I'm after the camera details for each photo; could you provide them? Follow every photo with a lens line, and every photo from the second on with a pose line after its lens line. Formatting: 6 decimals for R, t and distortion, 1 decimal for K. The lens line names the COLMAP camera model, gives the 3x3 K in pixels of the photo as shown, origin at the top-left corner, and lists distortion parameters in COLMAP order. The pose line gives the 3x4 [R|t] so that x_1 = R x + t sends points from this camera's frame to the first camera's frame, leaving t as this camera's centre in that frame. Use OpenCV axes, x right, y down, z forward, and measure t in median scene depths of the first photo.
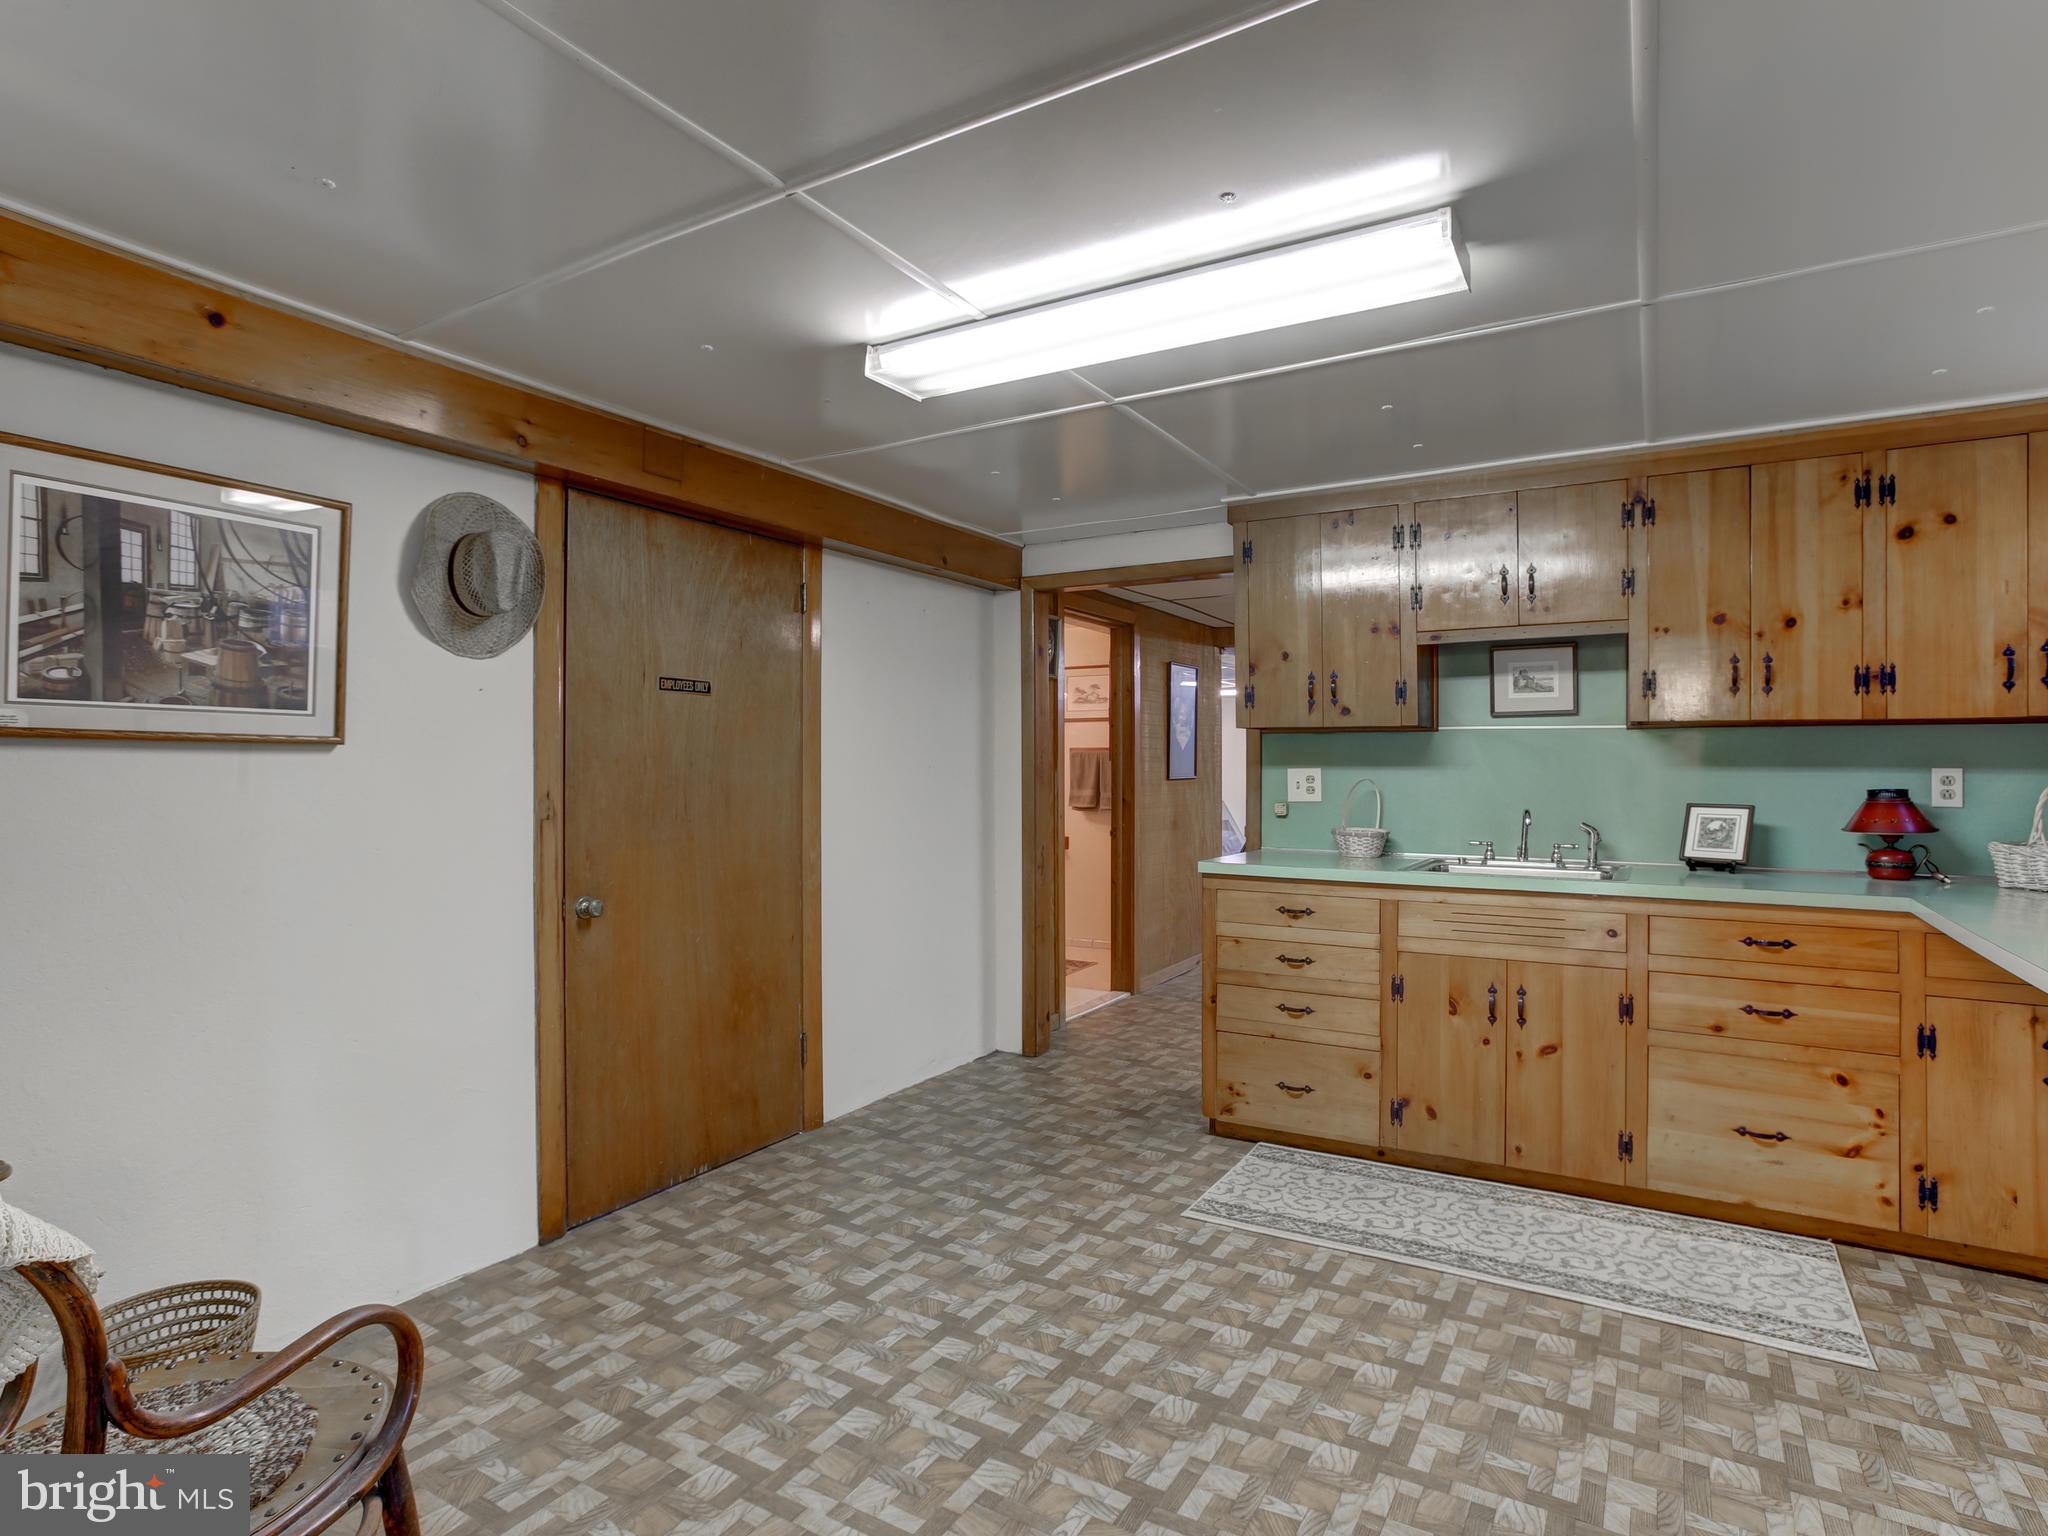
lens RADIAL K [[1138.6, 0, 1030.4], [0, 1138.6, 756.4], [0, 0, 1]] dist [-0.065319, 0.051543]
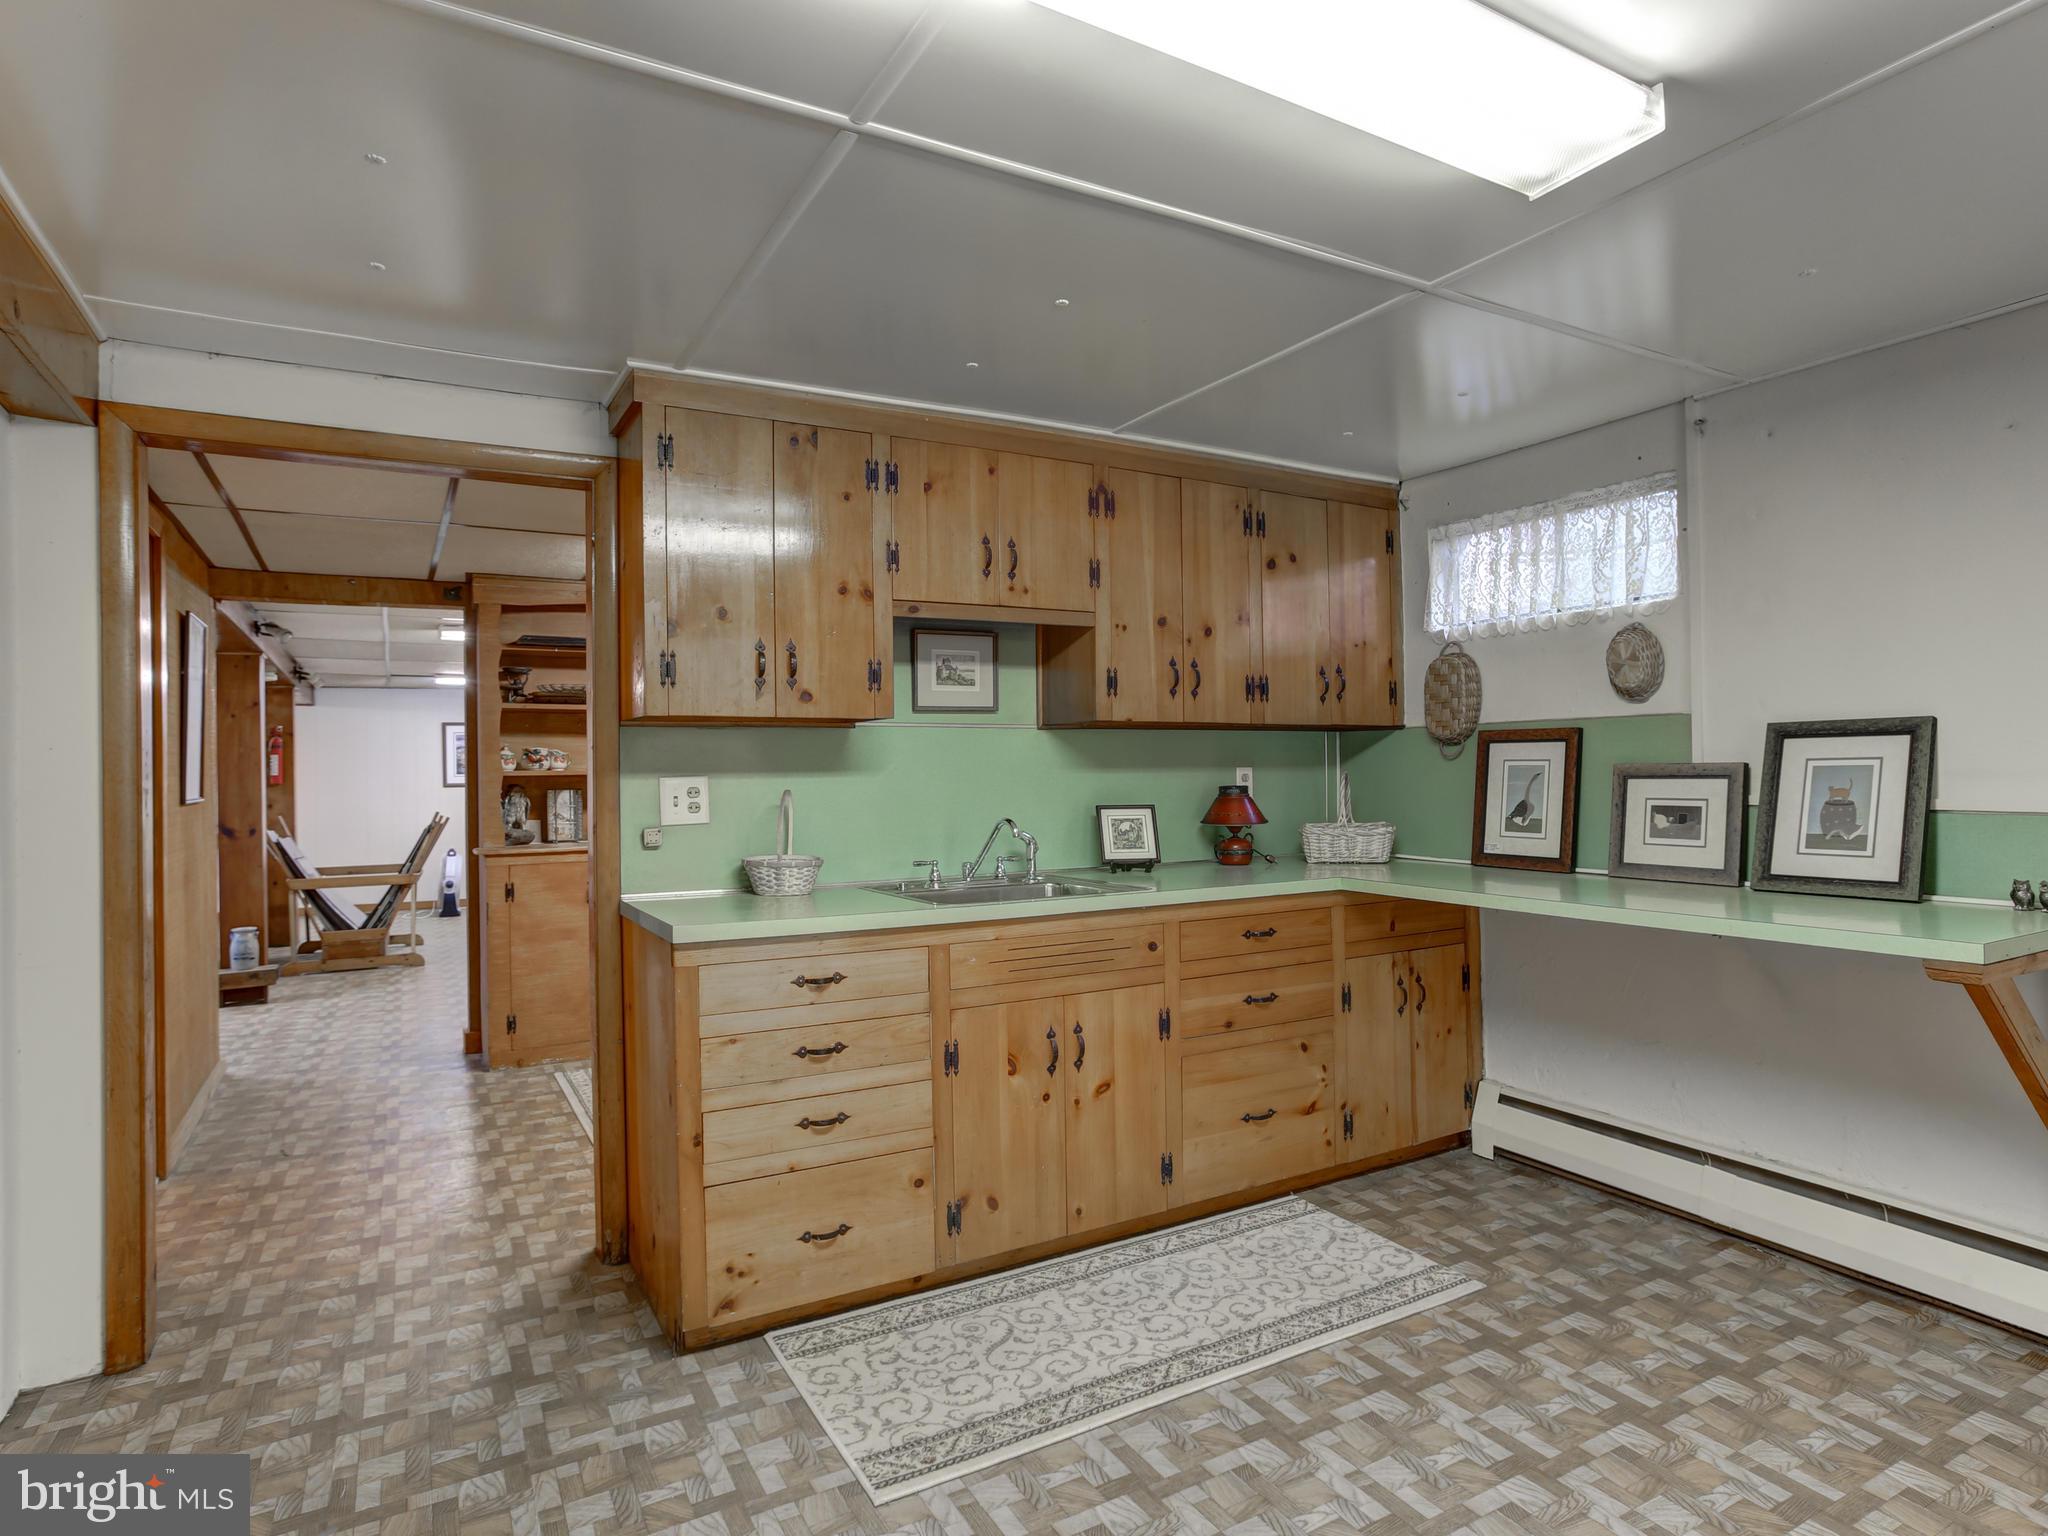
lens RADIAL K [[1138.6, 0, 1030.4], [0, 1138.6, 756.4], [0, 0, 1]] dist [-0.065319, 0.051543]
pose [[0.485535, 0.002670, 0.874213, -0.337697], [0.007404, 0.999947, -0.007166, 0.005676], [-0.874186, 0.009952, 0.485490, 0.596135]]
